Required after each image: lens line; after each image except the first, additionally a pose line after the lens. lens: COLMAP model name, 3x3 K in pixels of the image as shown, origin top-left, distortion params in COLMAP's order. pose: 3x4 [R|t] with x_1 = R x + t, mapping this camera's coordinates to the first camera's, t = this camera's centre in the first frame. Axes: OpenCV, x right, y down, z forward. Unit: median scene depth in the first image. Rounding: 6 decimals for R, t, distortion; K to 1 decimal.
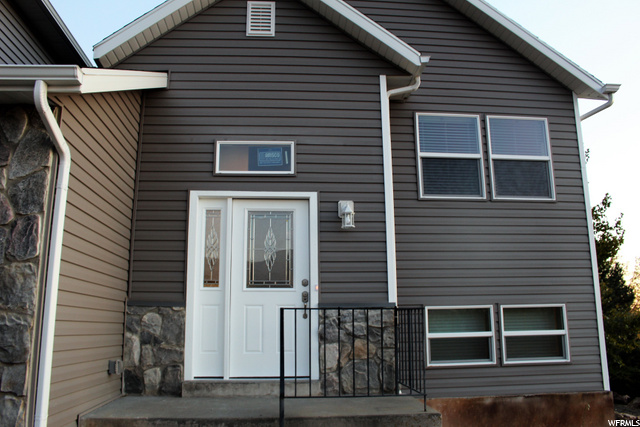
lens RADIAL K [[527.7, 0, 320.0], [0, 527.7, 213.5], [0, 0, 1]] dist [-0.109483, 0.009343]
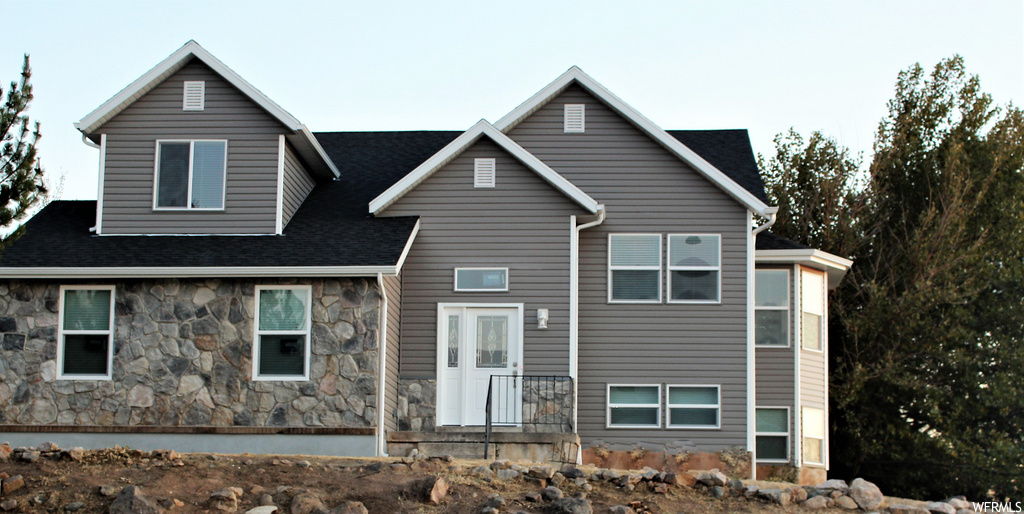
lens RADIAL K [[1657.7, 0, 512.0], [0, 1657.7, 257.0], [0, 0, 1]] dist [-0.000096, -0.001825]
pose [[0.988111, -0.005774, -0.153635, 0.667758], [0.010845, 0.999423, 0.032189, -0.315290], [0.153361, -0.033473, 0.987603, -3.528145]]
